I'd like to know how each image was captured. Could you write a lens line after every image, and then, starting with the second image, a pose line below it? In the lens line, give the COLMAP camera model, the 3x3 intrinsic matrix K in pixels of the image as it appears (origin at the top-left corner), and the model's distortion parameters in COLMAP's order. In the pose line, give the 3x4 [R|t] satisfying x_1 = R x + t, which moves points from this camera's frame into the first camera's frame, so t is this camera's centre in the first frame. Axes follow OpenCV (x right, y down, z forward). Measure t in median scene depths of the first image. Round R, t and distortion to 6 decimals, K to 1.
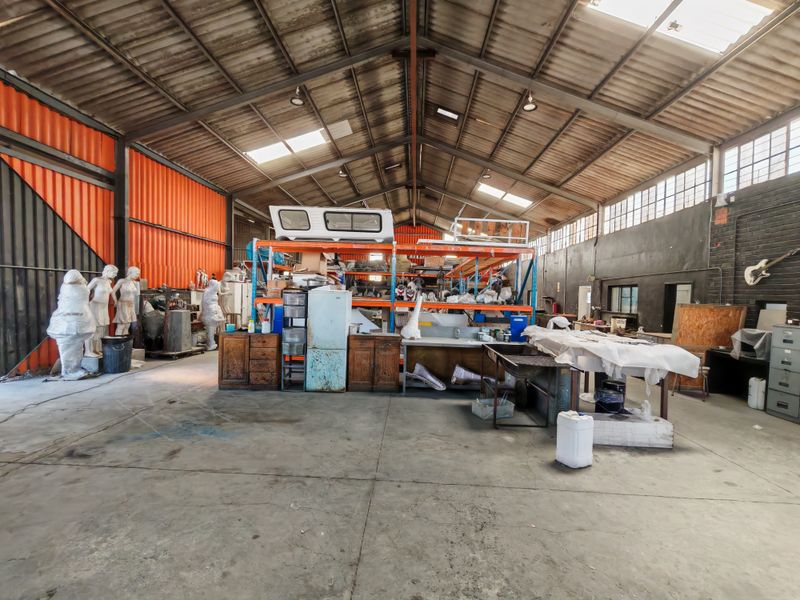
lens RADIAL K [[368.2, 0, 400.0], [0, 368.2, 300.0], [0, 0, 1]] dist [0.001409, 0.000505]
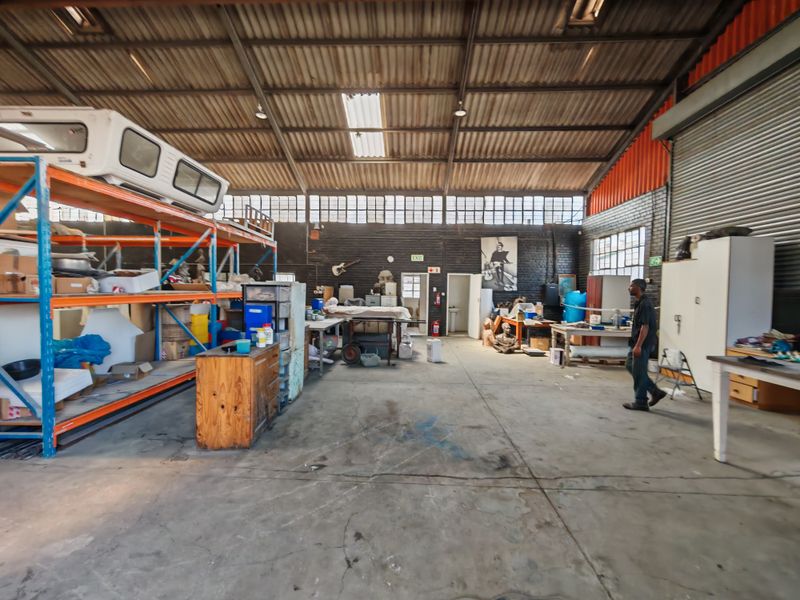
lens RADIAL K [[368.2, 0, 400.0], [0, 368.2, 300.0], [0, 0, 1]] dist [0.001409, 0.000505]
pose [[-0.002336, -0.063203, 0.997998, -1.442896], [-0.002893, 0.997997, 0.063196, -0.054268], [-0.999993, -0.002739, -0.002514, 1.014485]]
